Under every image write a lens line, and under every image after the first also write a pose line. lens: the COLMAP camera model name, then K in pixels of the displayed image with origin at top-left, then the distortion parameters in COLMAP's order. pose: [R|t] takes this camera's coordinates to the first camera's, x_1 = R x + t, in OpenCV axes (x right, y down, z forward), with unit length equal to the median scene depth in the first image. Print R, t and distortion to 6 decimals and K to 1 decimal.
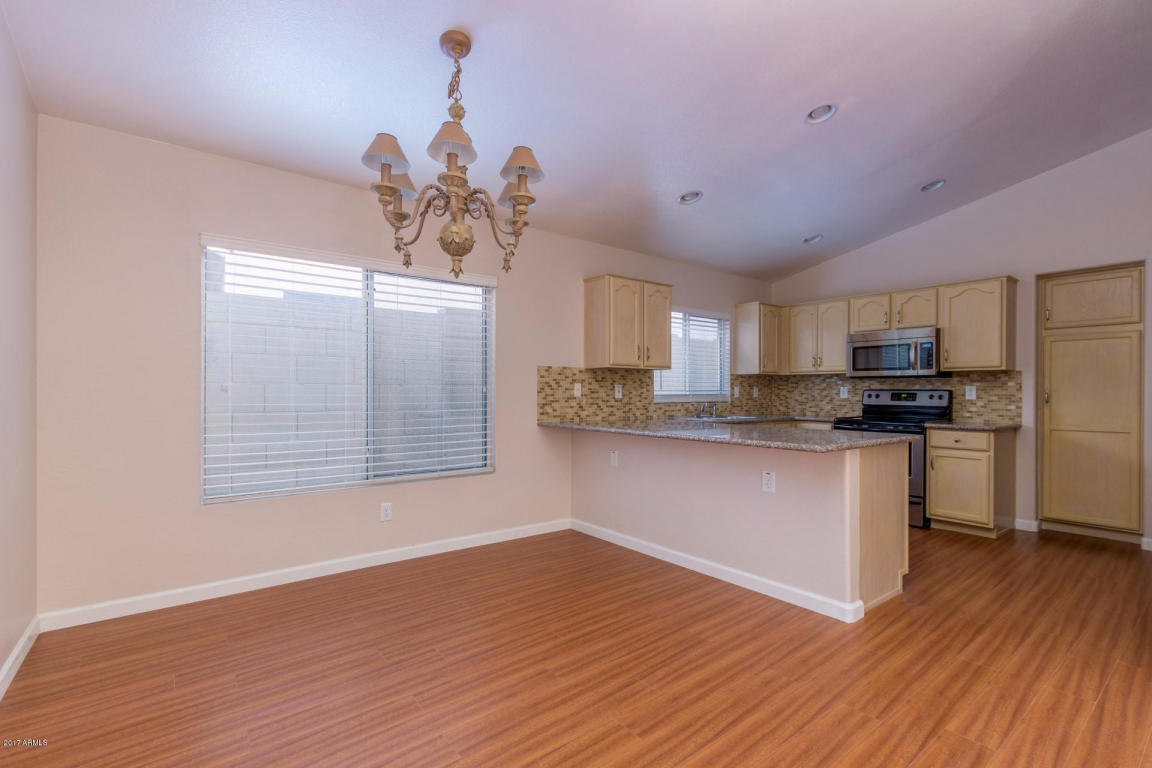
lens RADIAL K [[523.8, 0, 583.8], [0, 523.8, 394.2], [0, 0, 1]] dist [0.011507, -0.004679]
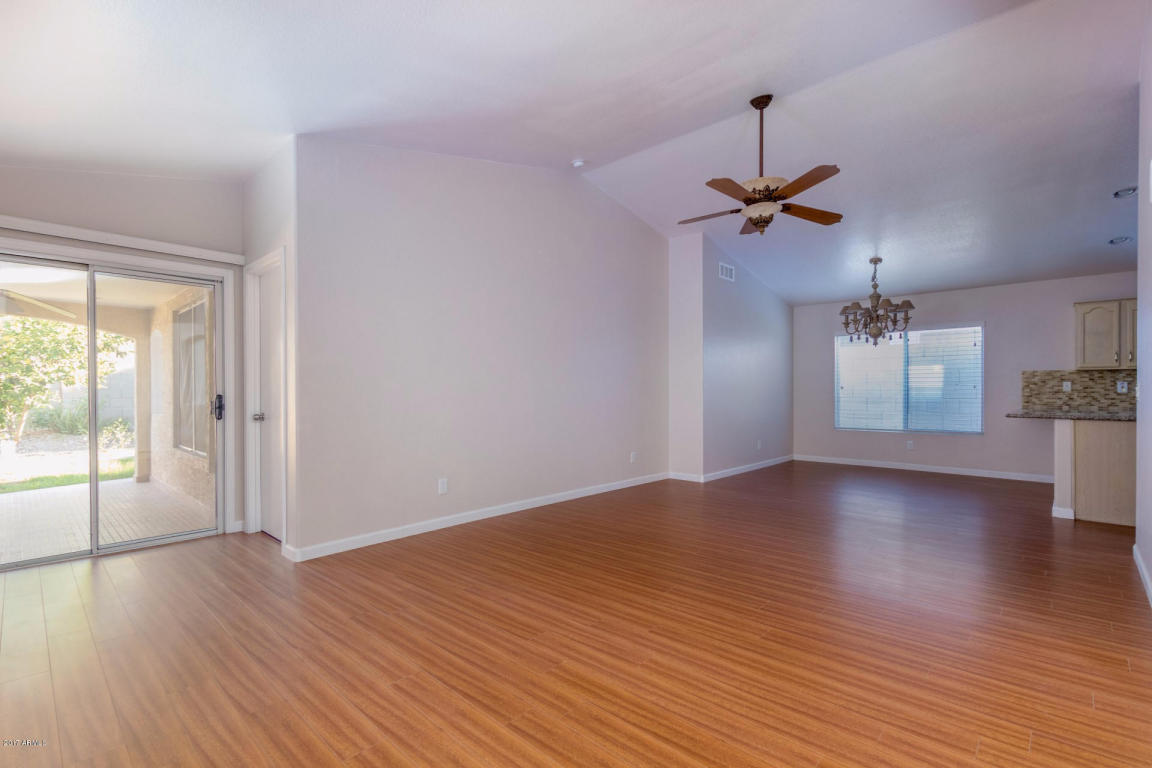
lens RADIAL K [[523.8, 0, 583.0], [0, 523.8, 397.5], [0, 0, 1]] dist [0.011507, -0.004679]
pose [[0.171471, 0.008073, -0.985156, 1.142171], [-0.006110, 0.999956, 0.007130, 0.019168], [0.985170, 0.004797, 0.171513, -0.503711]]
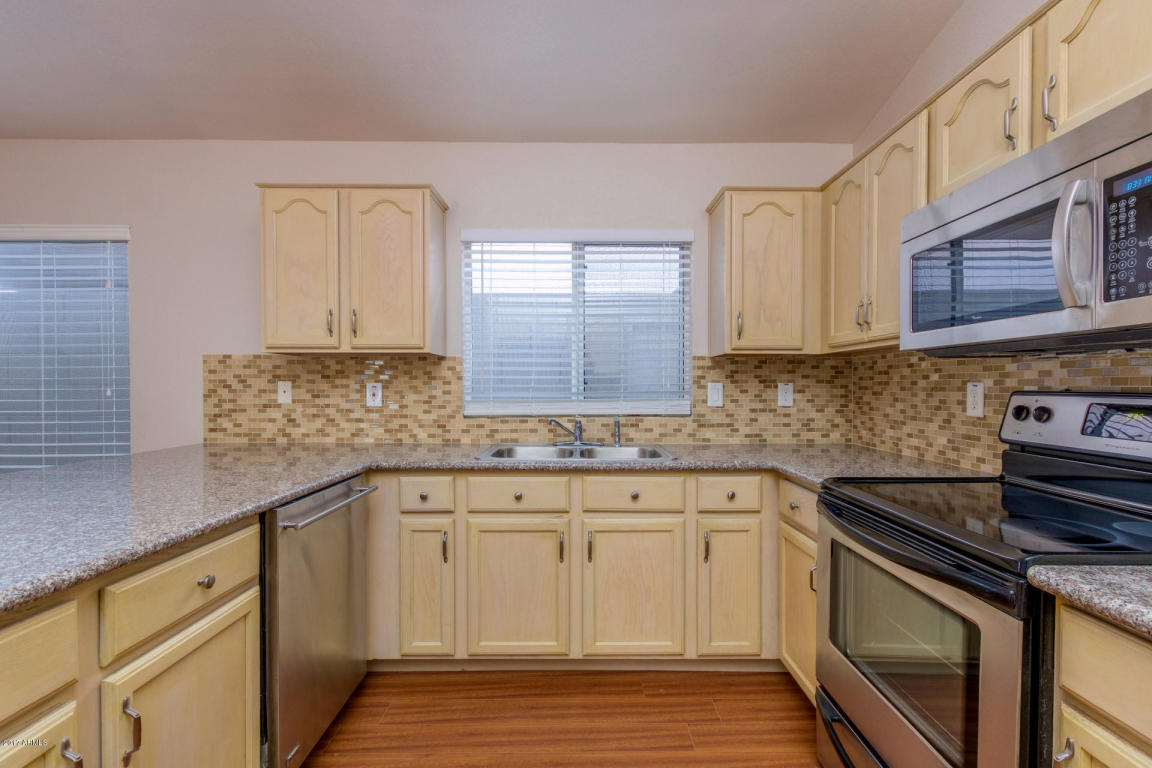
lens RADIAL K [[523.8, 0, 586.5], [0, 523.8, 389.0], [0, 0, 1]] dist [0.011507, -0.004679]
pose [[0.793531, -0.000122, -0.608530, 0.629271], [-0.000729, 0.999999, -0.001151, -0.011474], [0.608529, 0.001357, 0.793530, 0.729230]]
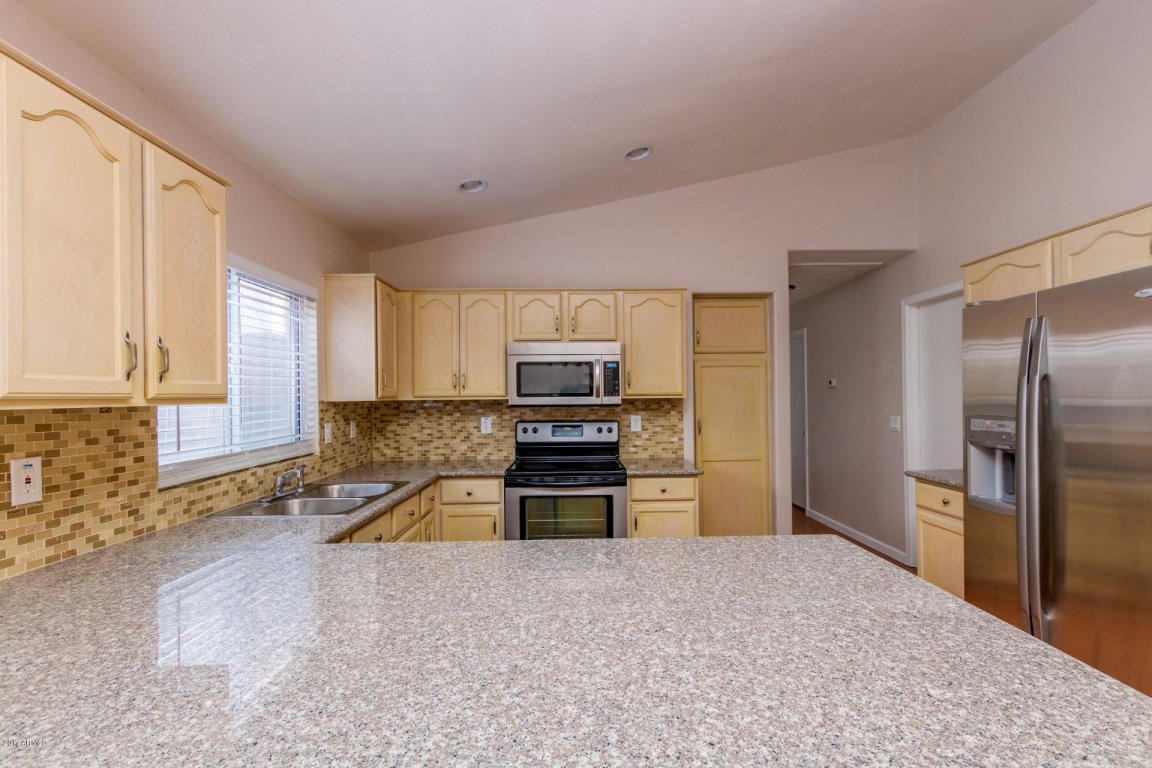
lens RADIAL K [[523.8, 0, 583.8], [0, 523.8, 391.9], [0, 0, 1]] dist [0.011507, -0.004679]
pose [[0.598587, -0.004622, 0.801044, 0.016542], [0.016140, 0.999850, -0.006291, -0.051637], [-0.800895, 0.016695, 0.598572, 0.595710]]
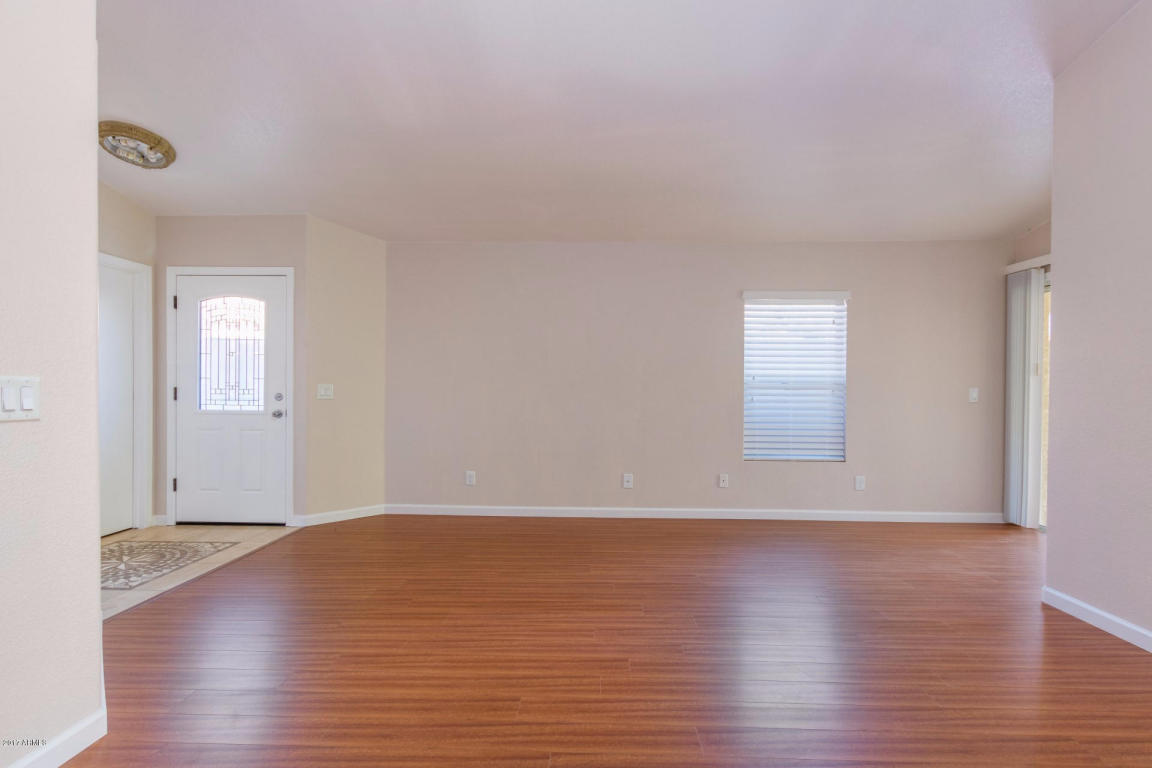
lens RADIAL K [[523.8, 0, 582.9], [0, 523.8, 385.0], [0, 0, 1]] dist [0.011507, -0.004679]
pose [[-0.772521, -0.010221, 0.634907, 0.342219], [-0.006167, 0.999944, 0.008595, 0.004530], [-0.634959, 0.002724, -0.772541, 0.064260]]
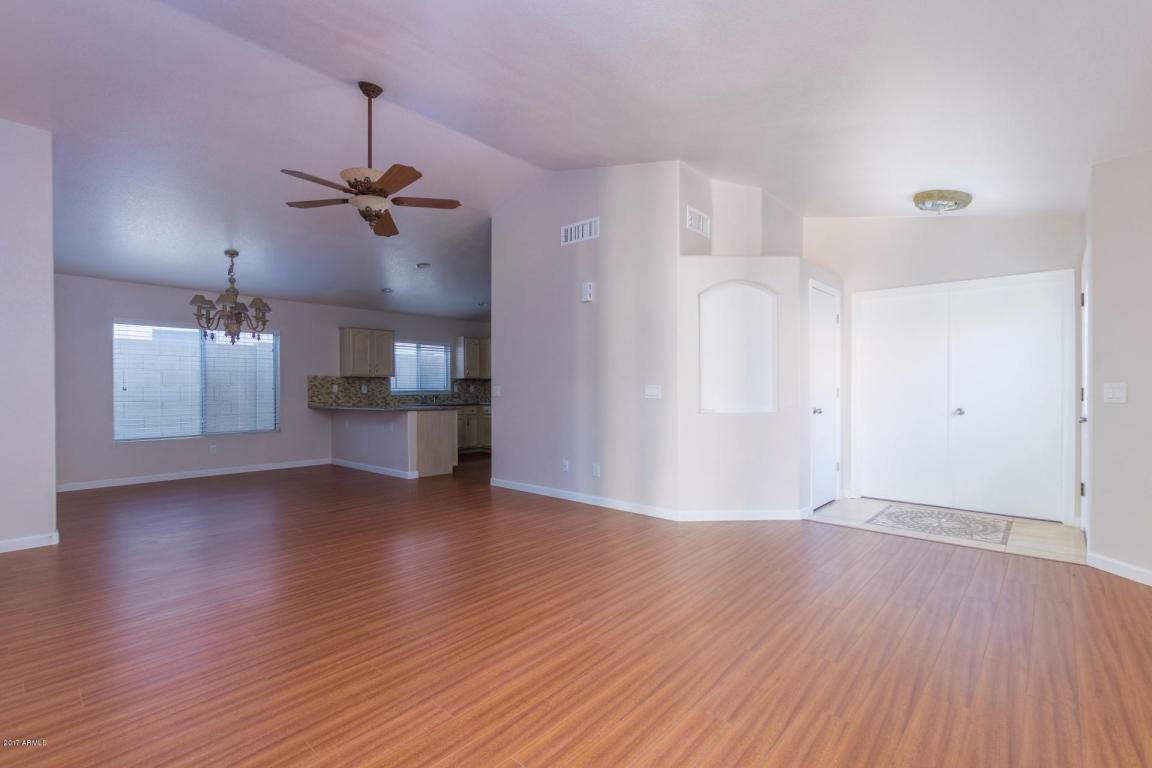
lens RADIAL K [[523.8, 0, 584.2], [0, 523.8, 394.6], [0, 0, 1]] dist [0.011507, -0.004679]
pose [[0.982258, -0.012714, 0.187106, 0.495086], [0.012535, 0.999919, 0.002136, 0.019960], [-0.187118, 0.000248, 0.982337, -0.954527]]
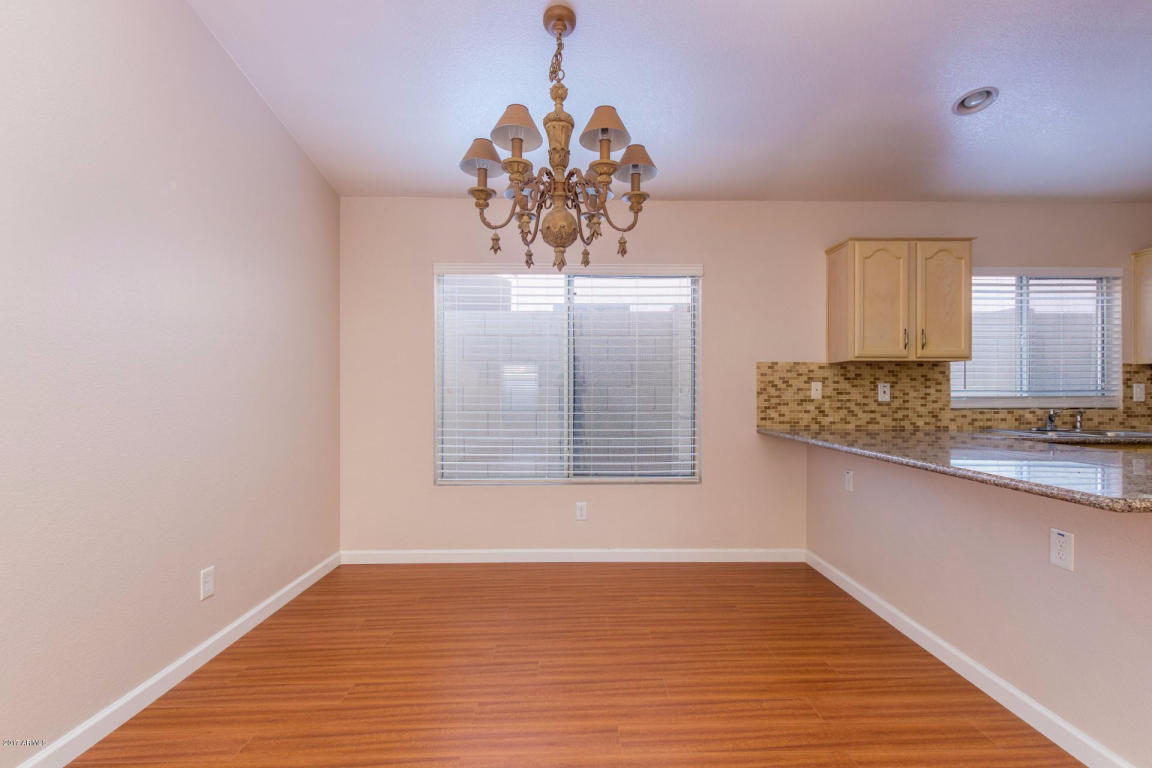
lens RADIAL K [[523.8, 0, 582.2], [0, 523.8, 392.7], [0, 0, 1]] dist [0.011507, -0.004679]
pose [[0.799822, -0.001768, -0.600235, 0.182035], [-0.002031, 0.999982, -0.005652, 0.000700], [0.600234, 0.005739, 0.799804, 0.145458]]
